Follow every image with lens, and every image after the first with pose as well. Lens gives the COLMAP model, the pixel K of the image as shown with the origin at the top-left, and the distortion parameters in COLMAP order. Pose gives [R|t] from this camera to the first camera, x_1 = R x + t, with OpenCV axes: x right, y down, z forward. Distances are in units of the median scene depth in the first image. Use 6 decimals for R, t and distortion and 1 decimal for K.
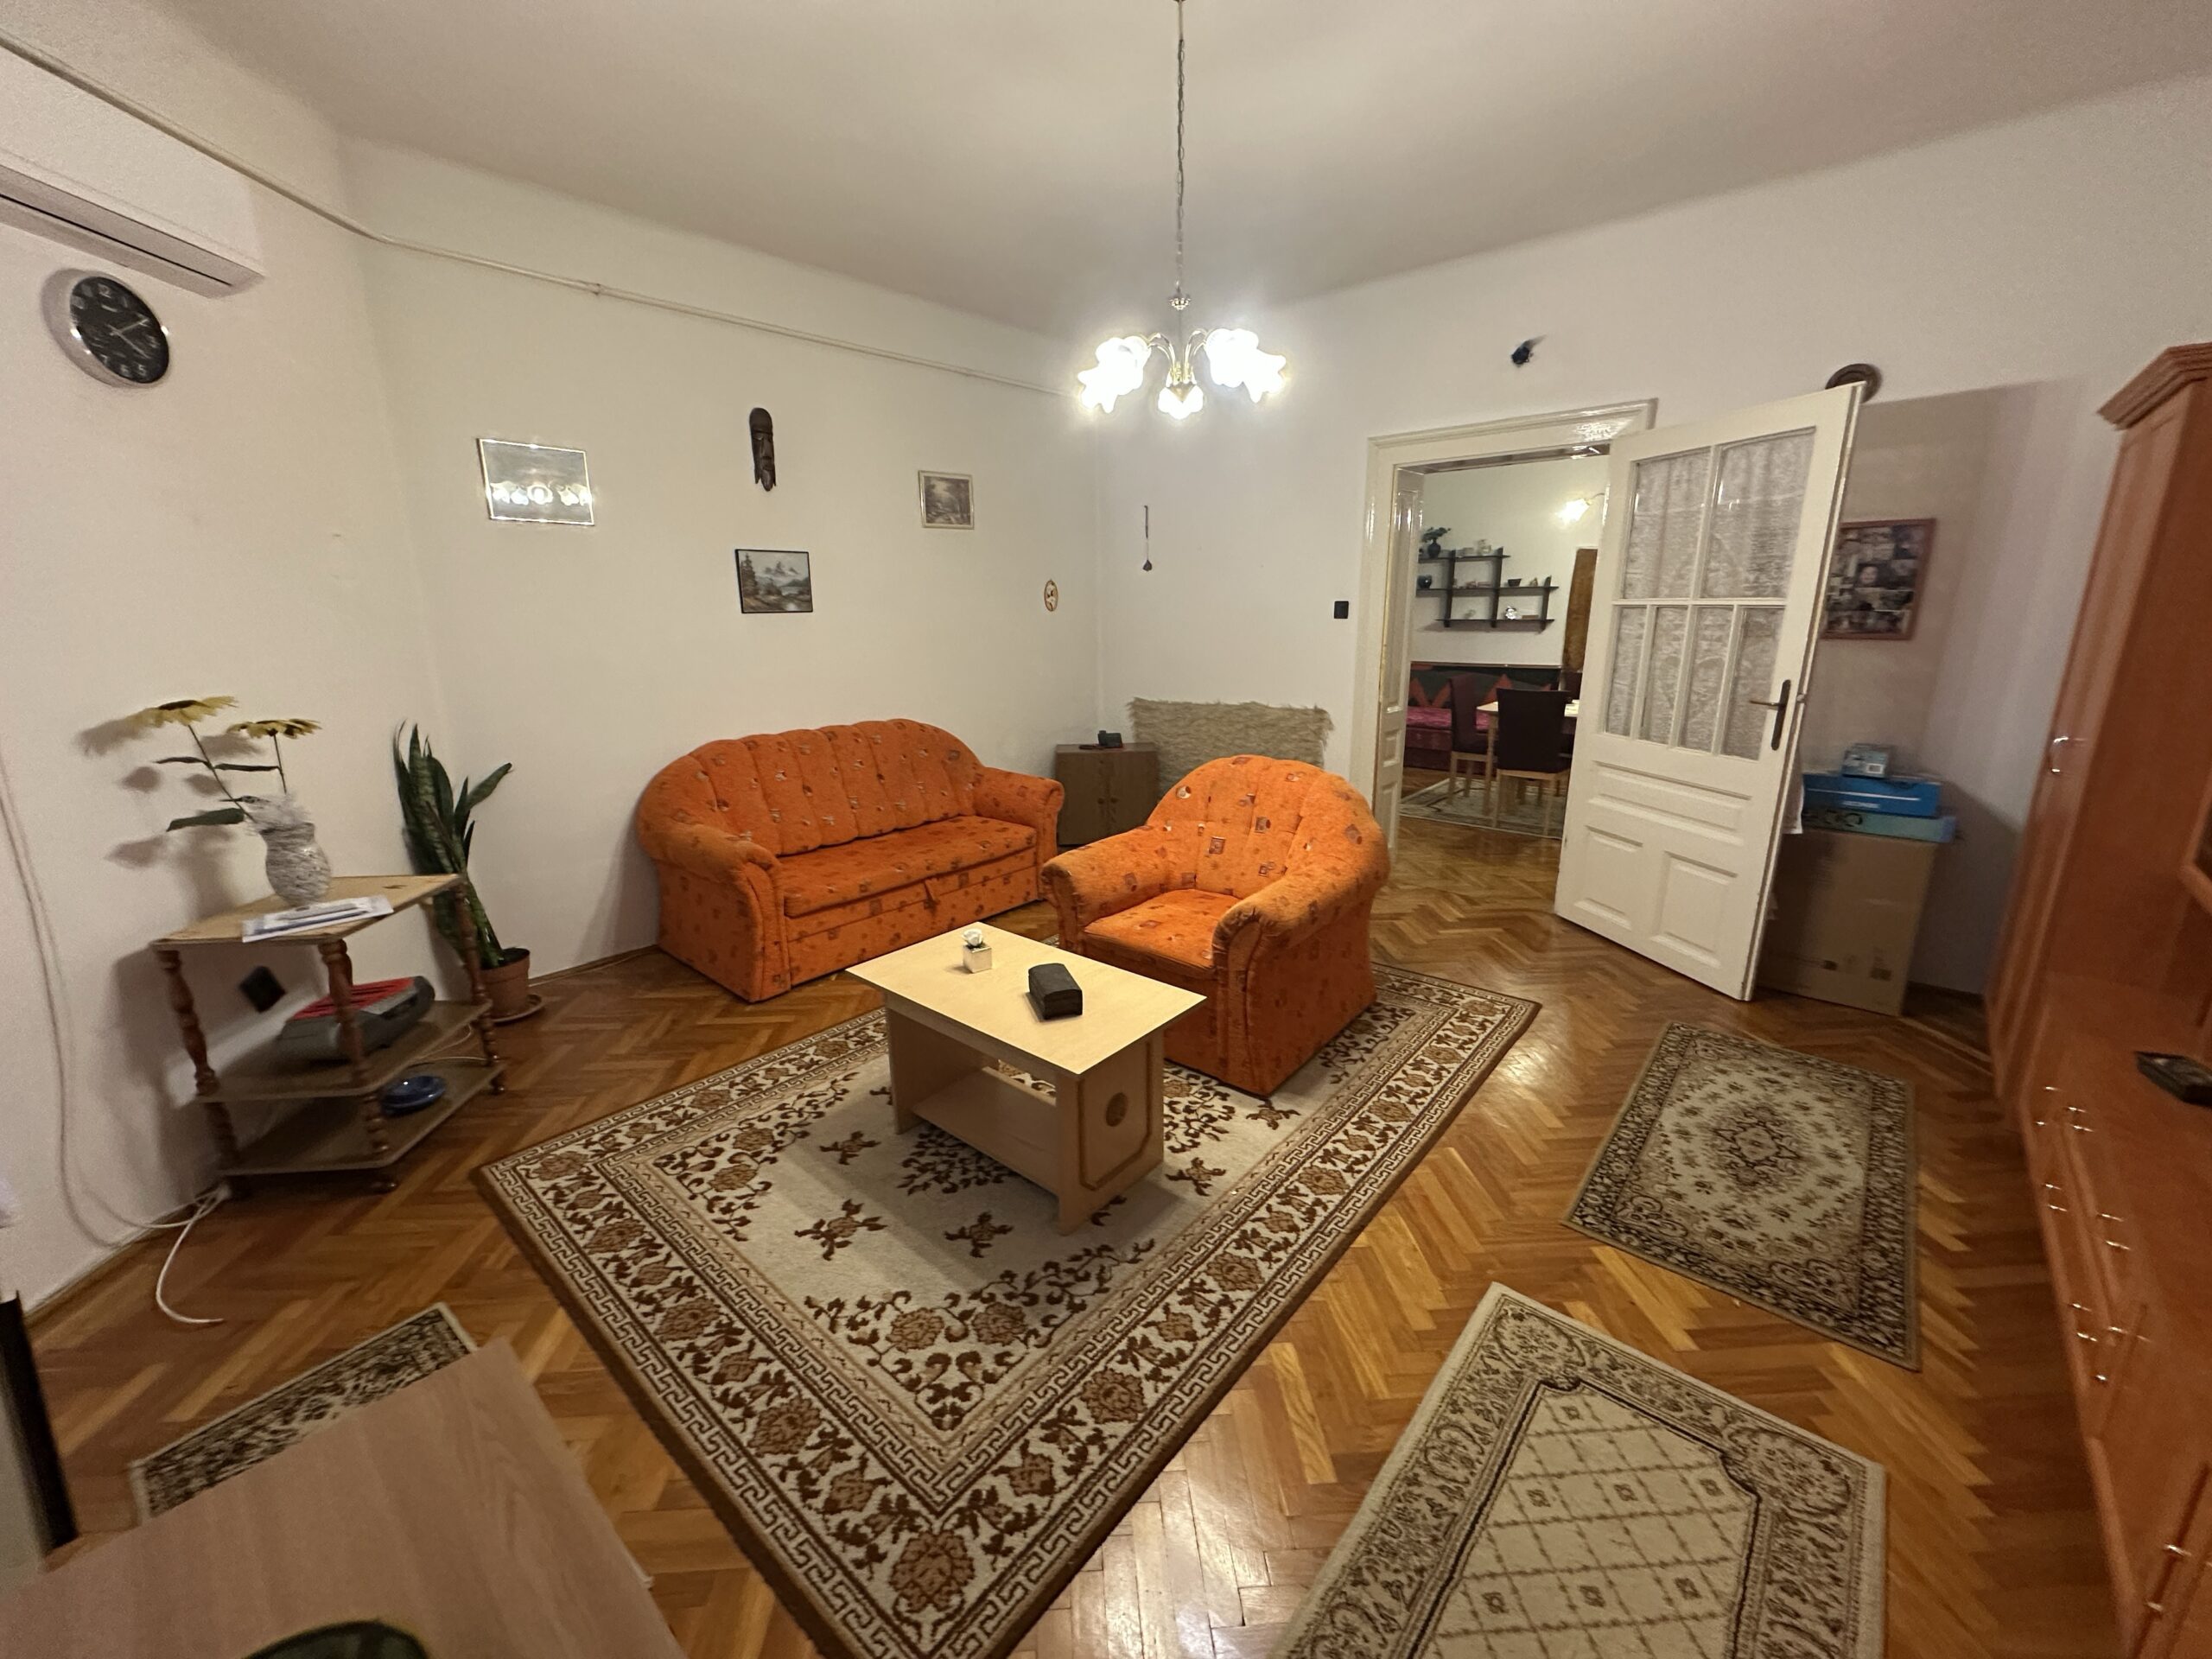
lens RADIAL K [[877.3, 0, 1104.8], [0, 877.3, 824.5], [0, 0, 1]] dist [-0.002580, 0.000127]
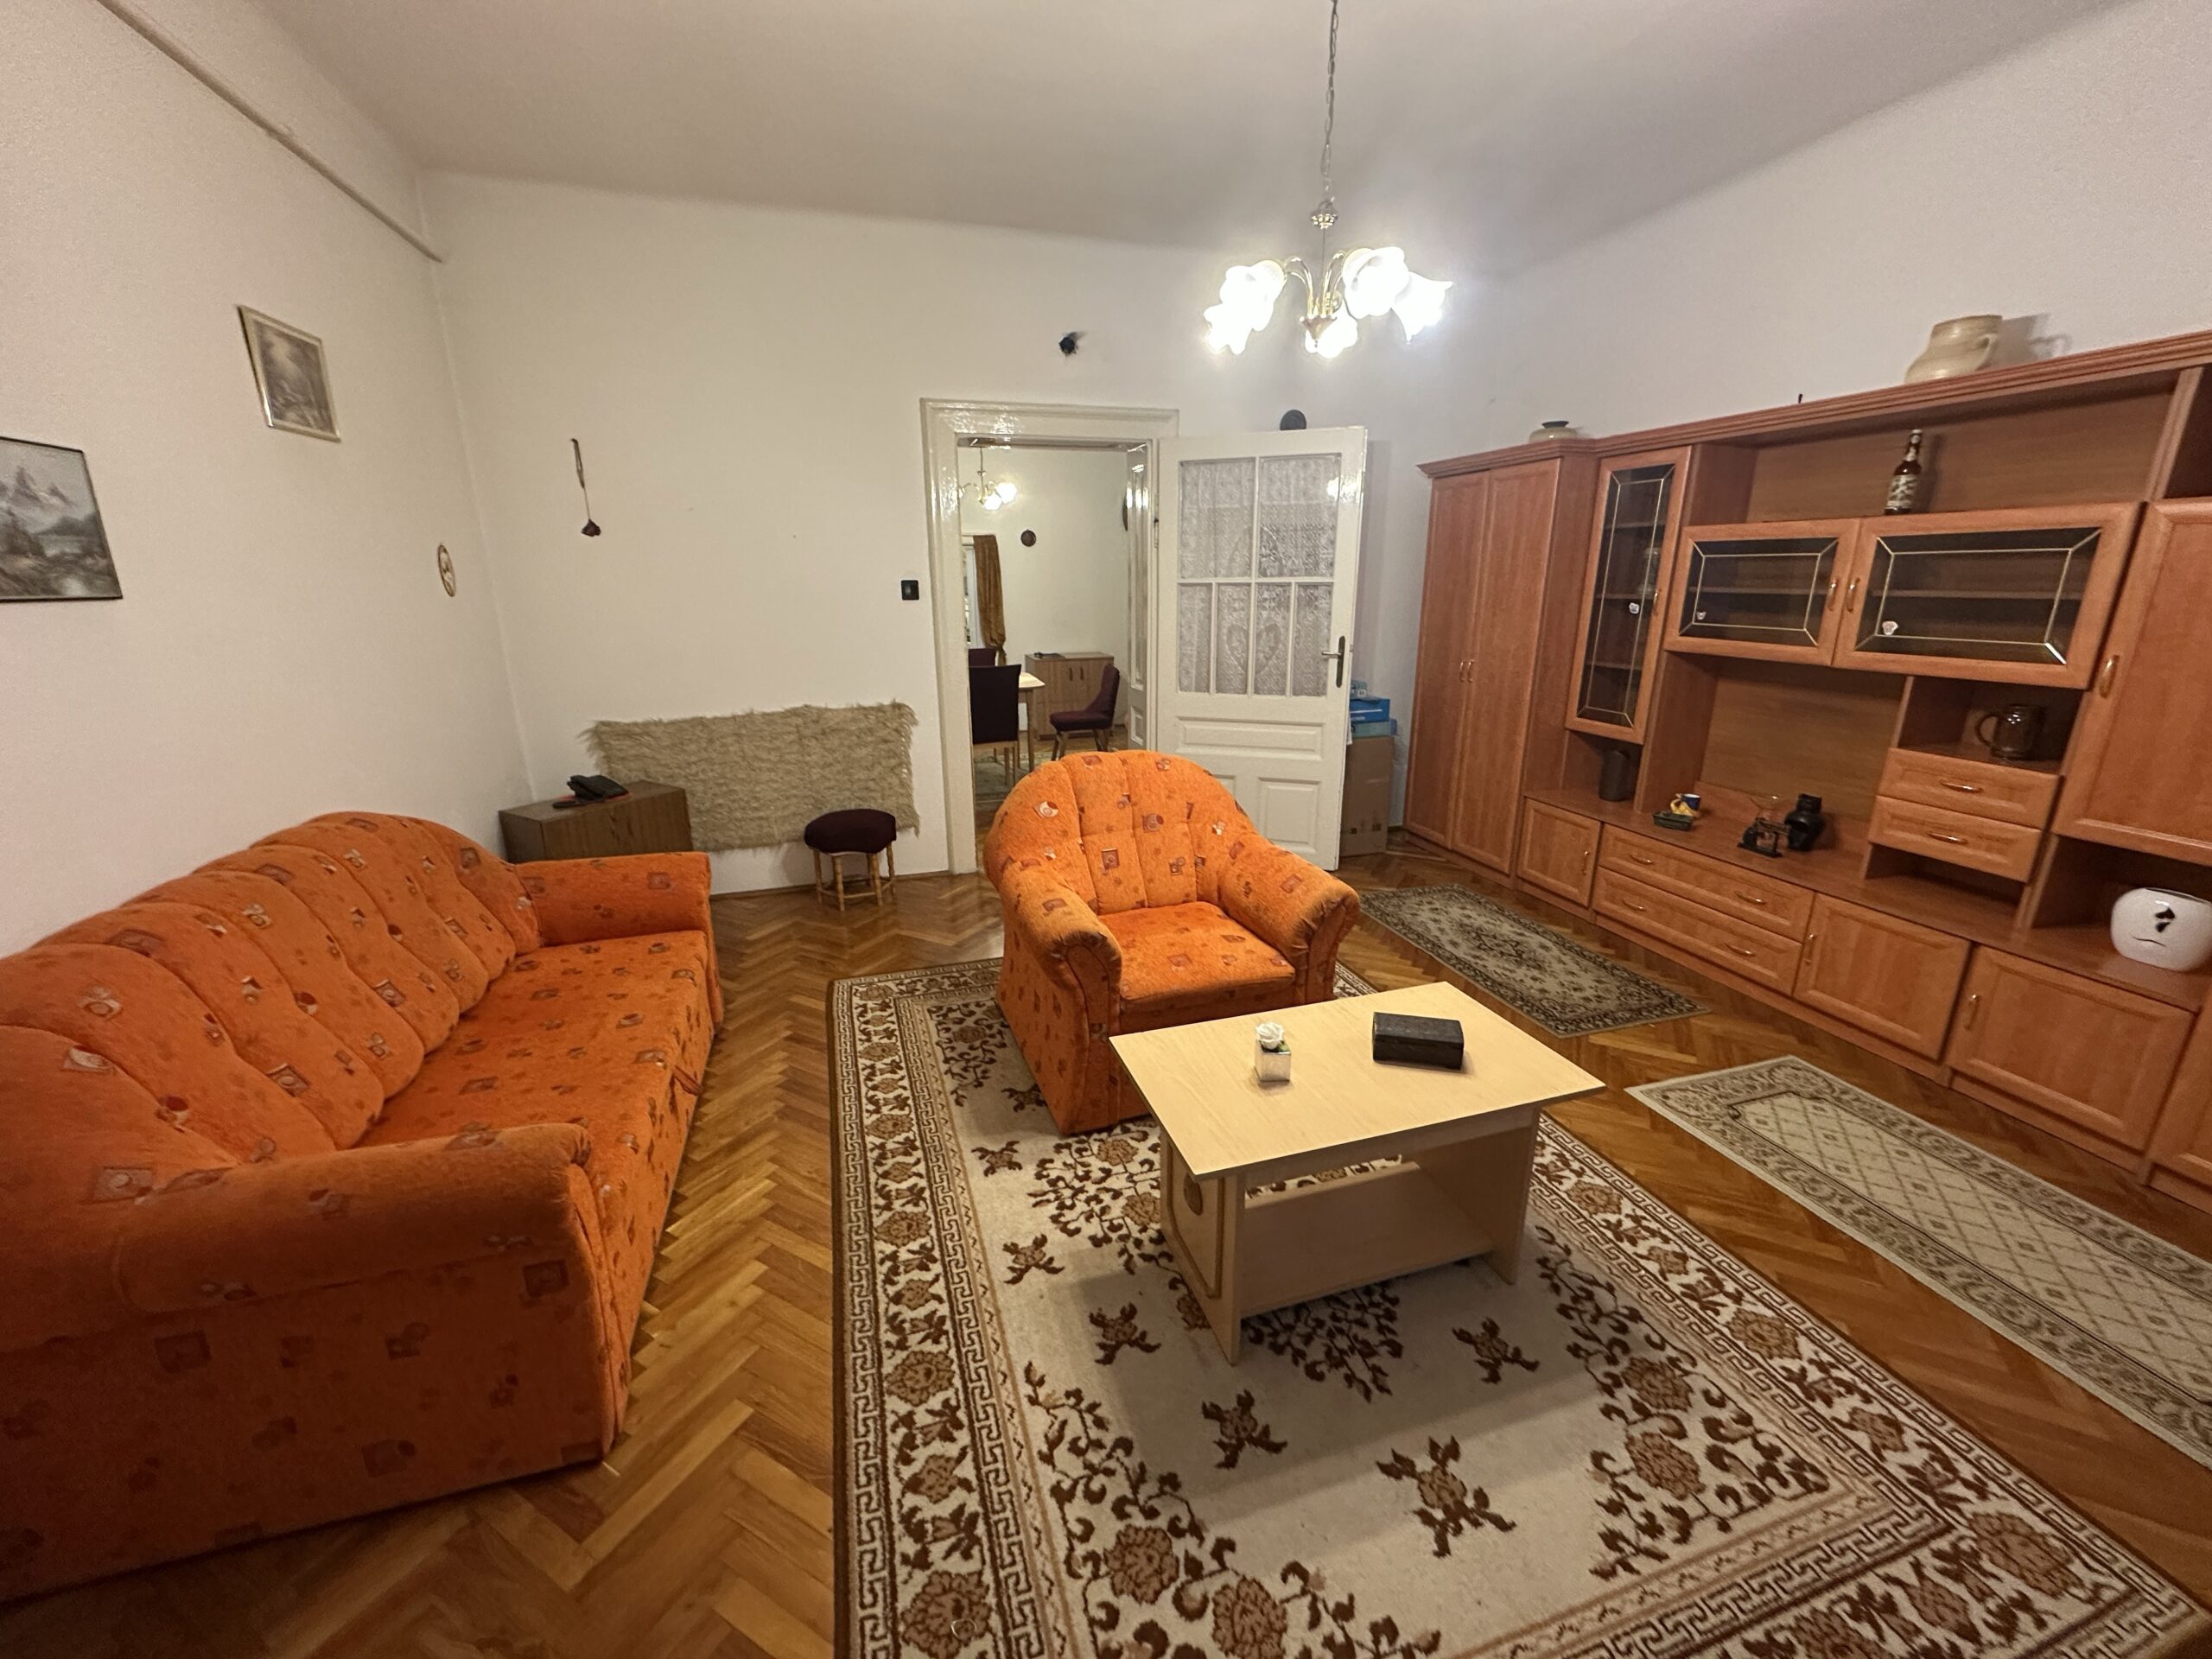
lens RADIAL K [[877.3, 0, 1104.8], [0, 877.3, 824.5], [0, 0, 1]] dist [-0.002580, 0.000127]
pose [[0.532258, -0.222417, 0.816843, -0.691201], [0.211080, 0.969264, 0.126379, -0.143576], [-0.819845, 0.105153, 0.562847, 0.611139]]
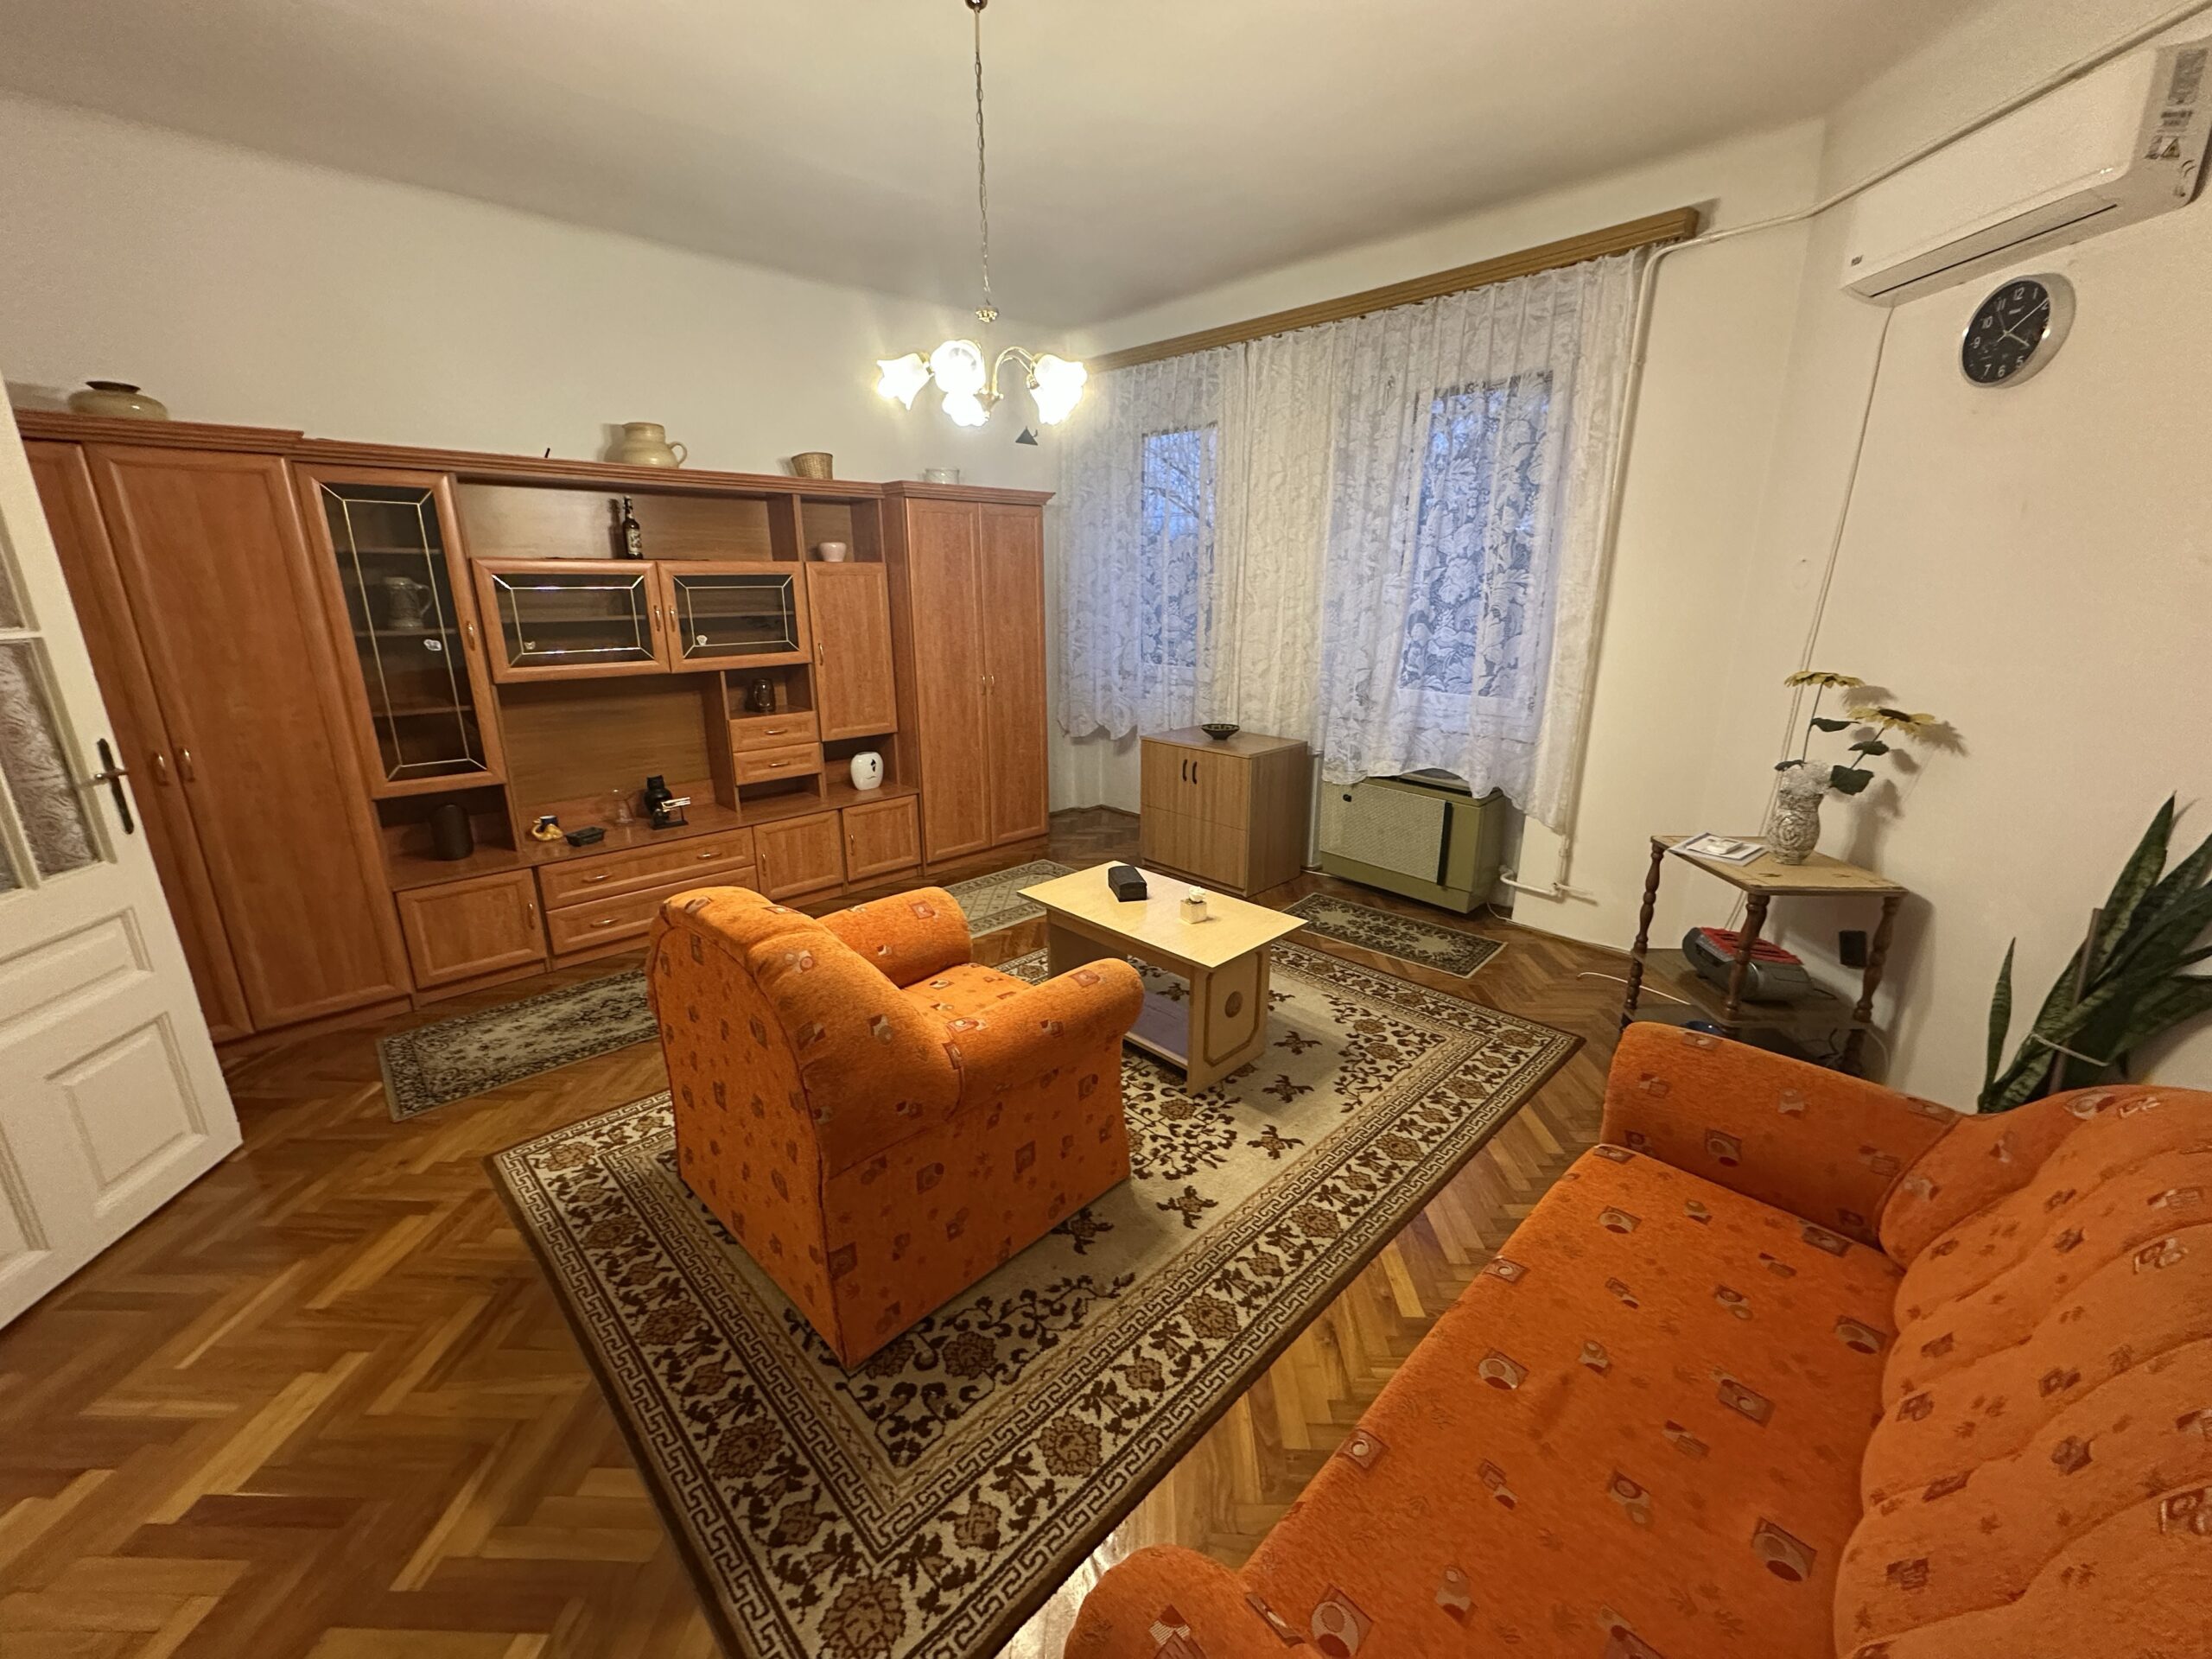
lens RADIAL K [[877.3, 0, 1104.8], [0, 877.3, 824.5], [0, 0, 1]] dist [-0.002580, 0.000127]
pose [[-0.995966, -0.007451, 0.089421, -0.117650], [0.038367, 0.865495, 0.499445, -0.474043], [-0.081115, 0.500861, -0.861718, 1.744691]]
